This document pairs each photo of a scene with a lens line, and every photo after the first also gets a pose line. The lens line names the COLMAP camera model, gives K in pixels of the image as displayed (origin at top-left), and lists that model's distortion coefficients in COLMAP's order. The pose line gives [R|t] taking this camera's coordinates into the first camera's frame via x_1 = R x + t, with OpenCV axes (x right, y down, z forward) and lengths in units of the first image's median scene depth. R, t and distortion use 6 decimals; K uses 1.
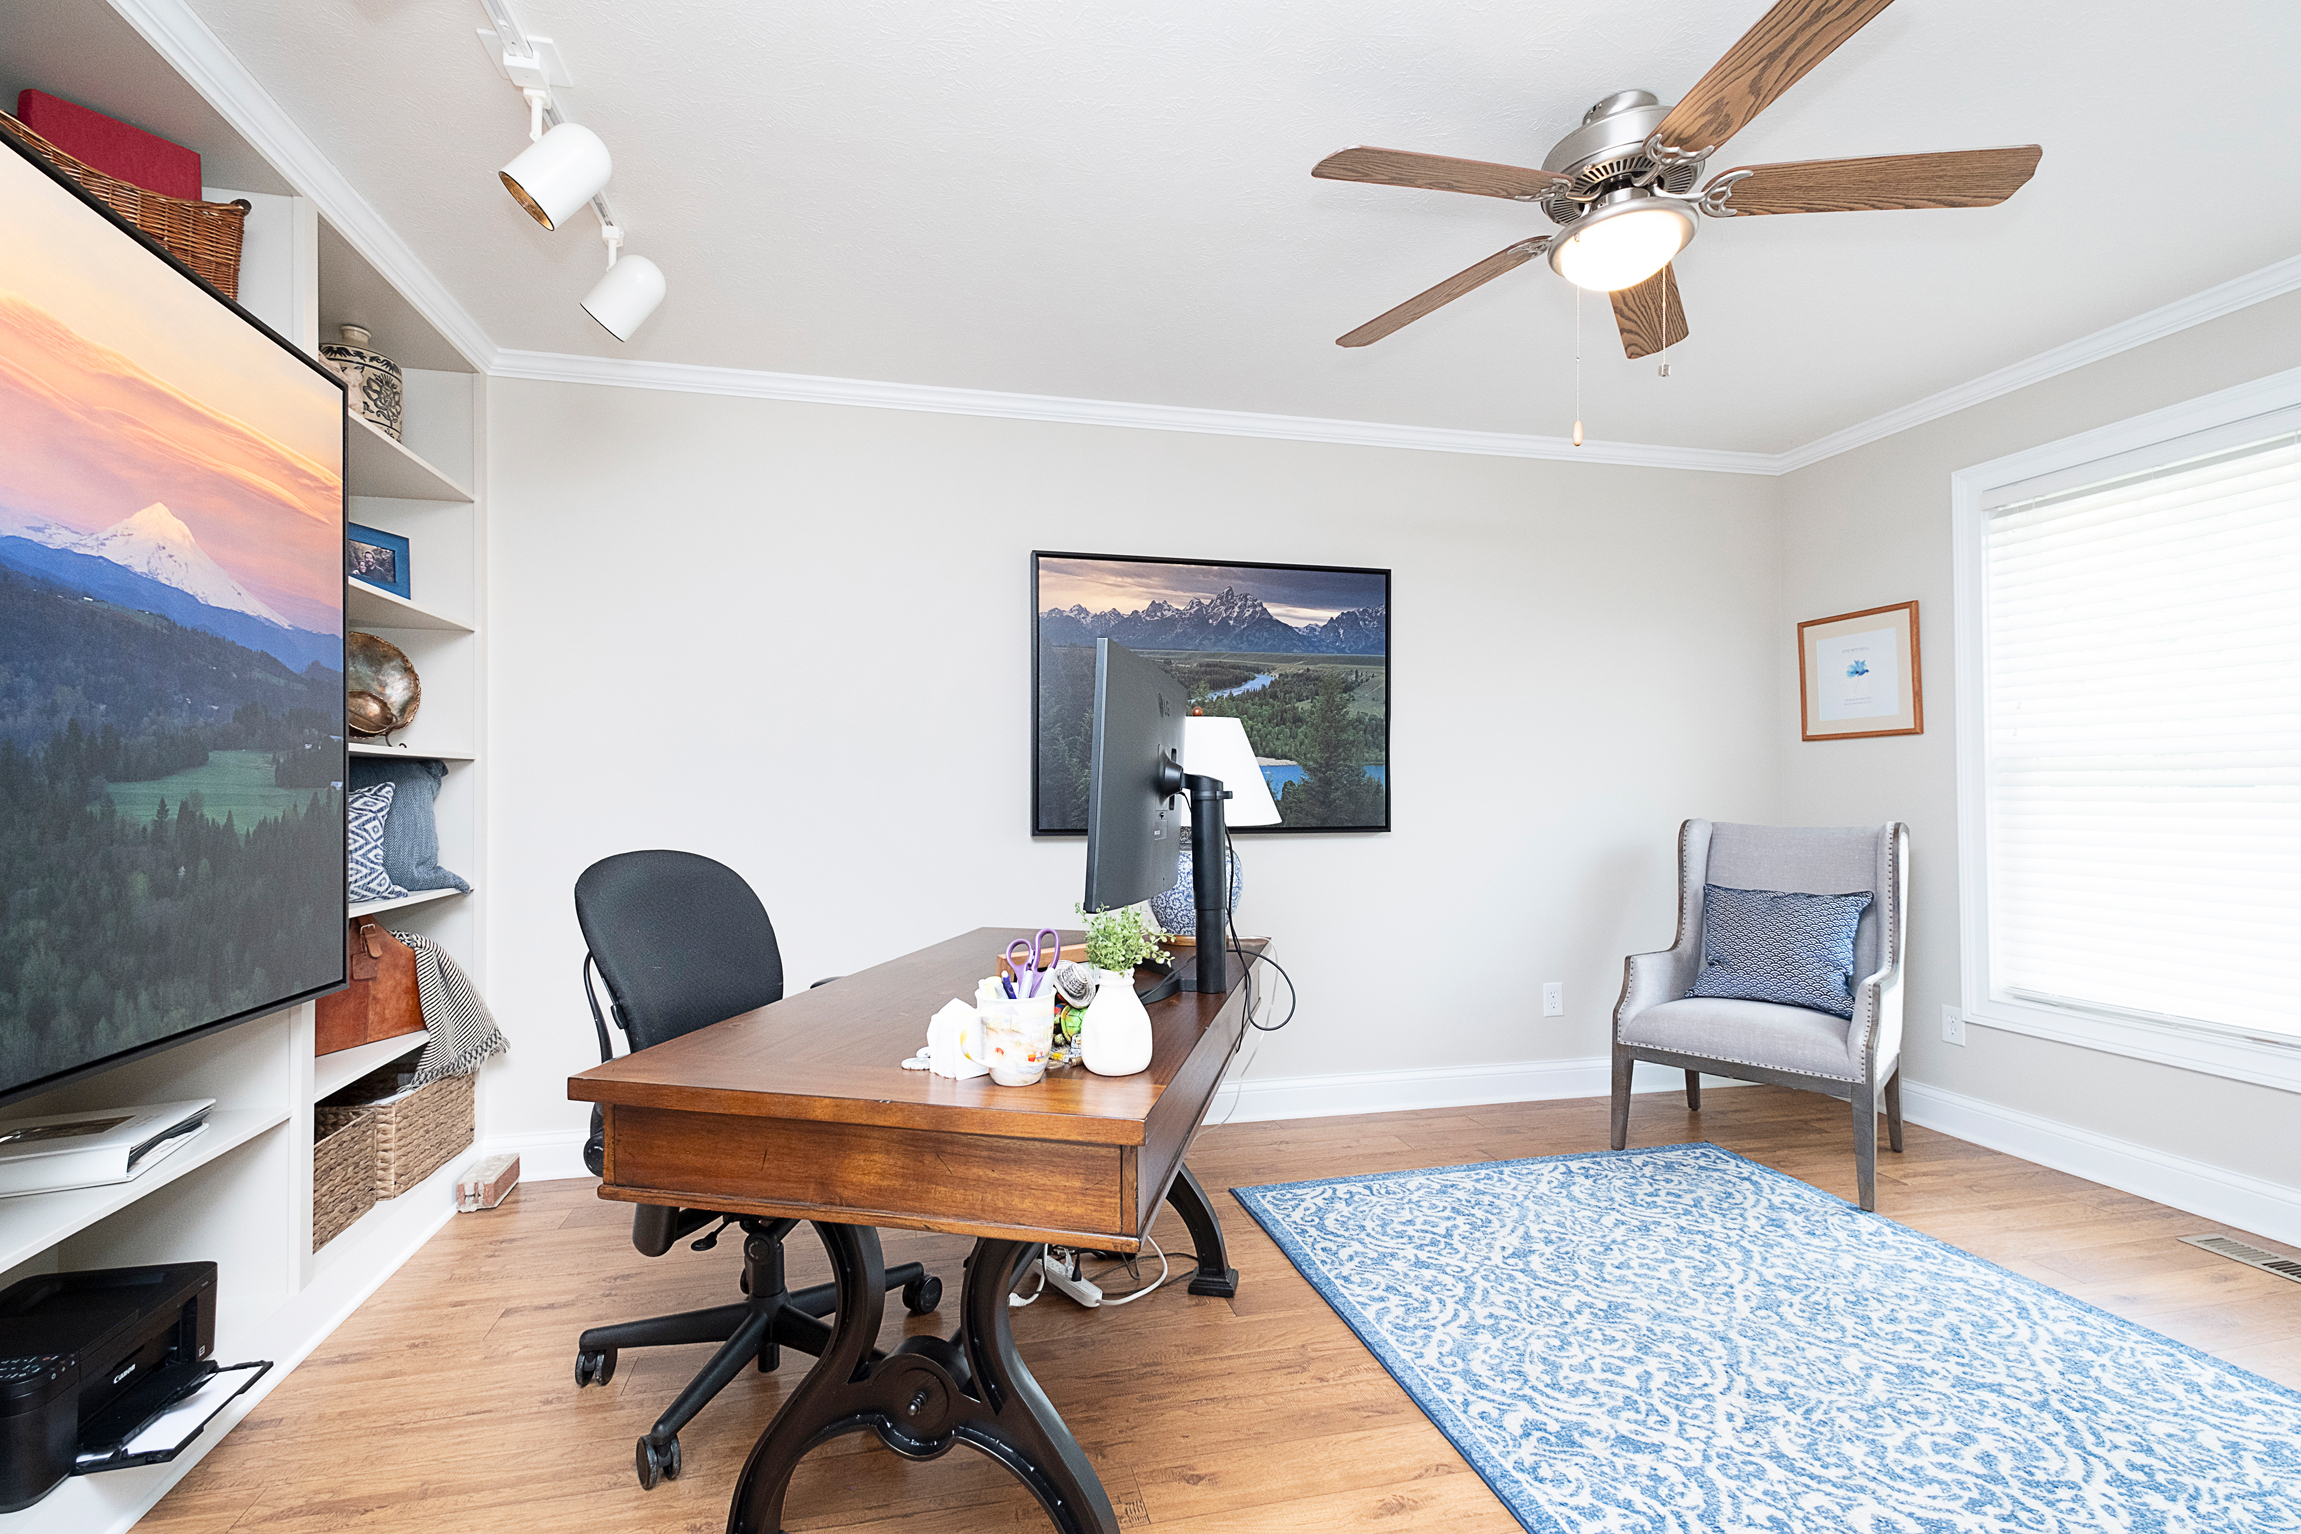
lens RADIAL K [[1047.6, 0, 1146.9], [0, 1047.6, 743.4], [0, 0, 1]] dist [0.016149, -0.006849]
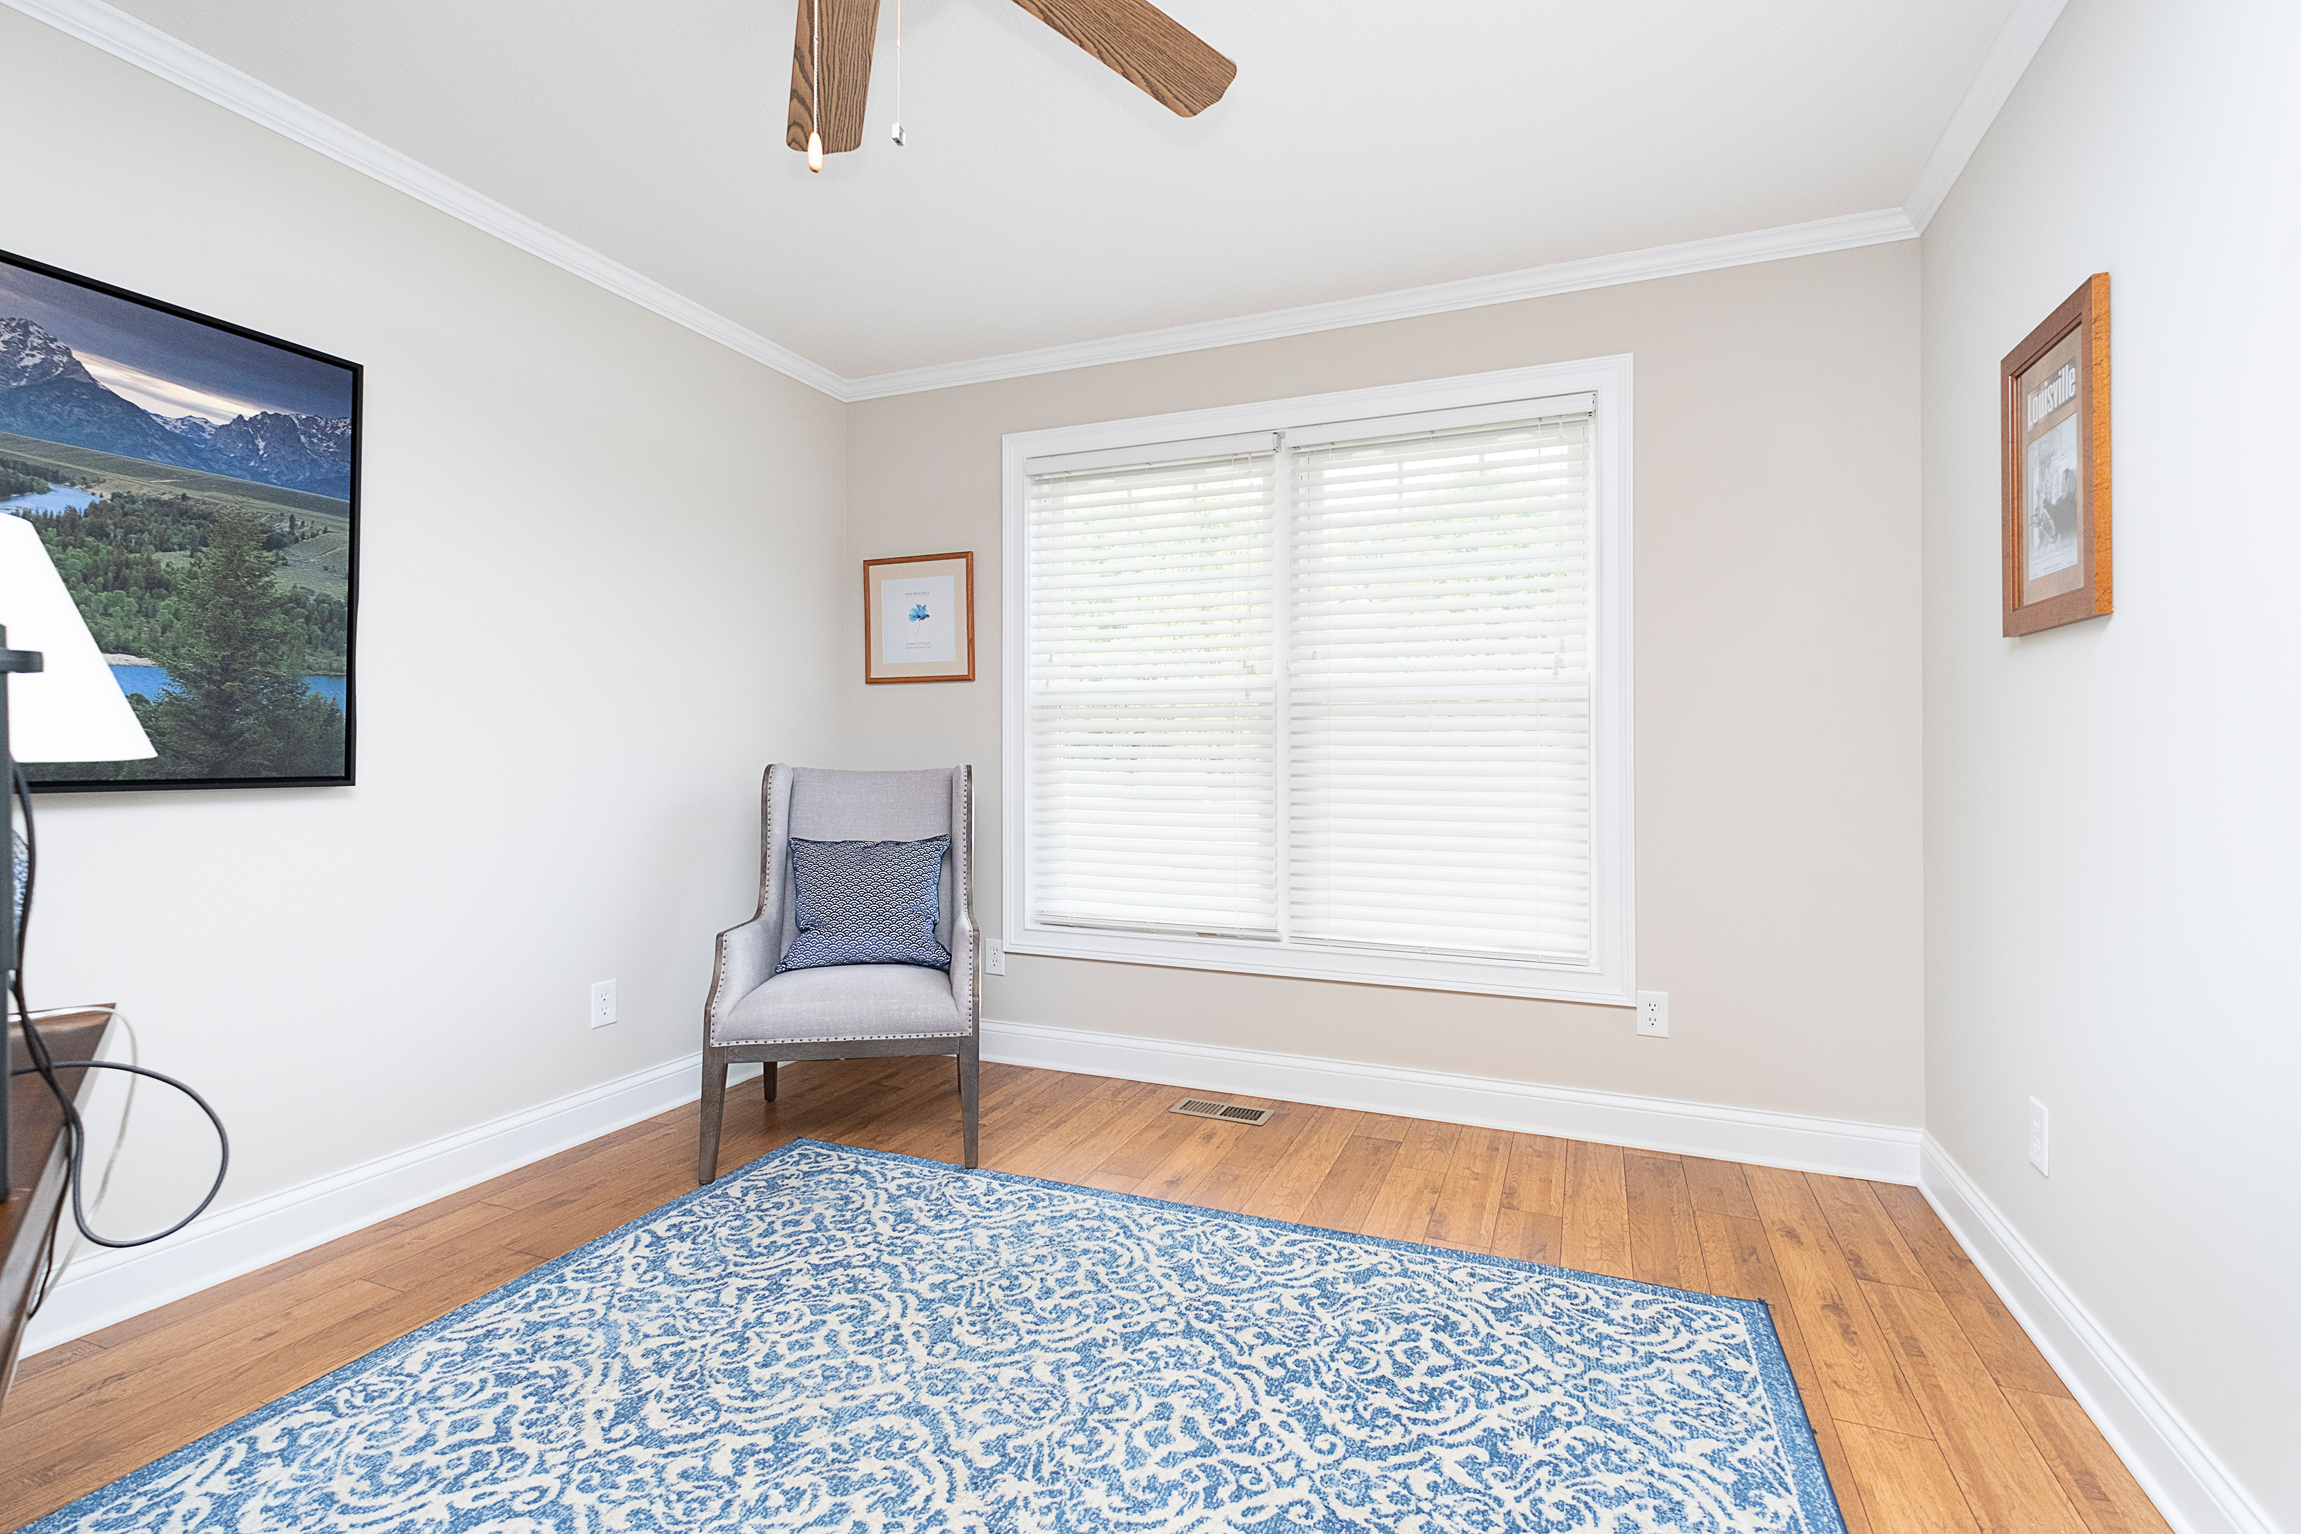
lens RADIAL K [[1047.6, 0, 1146.9], [0, 1047.6, 743.4], [0, 0, 1]] dist [0.016149, -0.006849]
pose [[0.592621, 0.012463, 0.805385, 0.008807], [-0.041280, 0.999036, 0.014915, 0.038773], [-0.804423, -0.042085, 0.592565, 0.320487]]
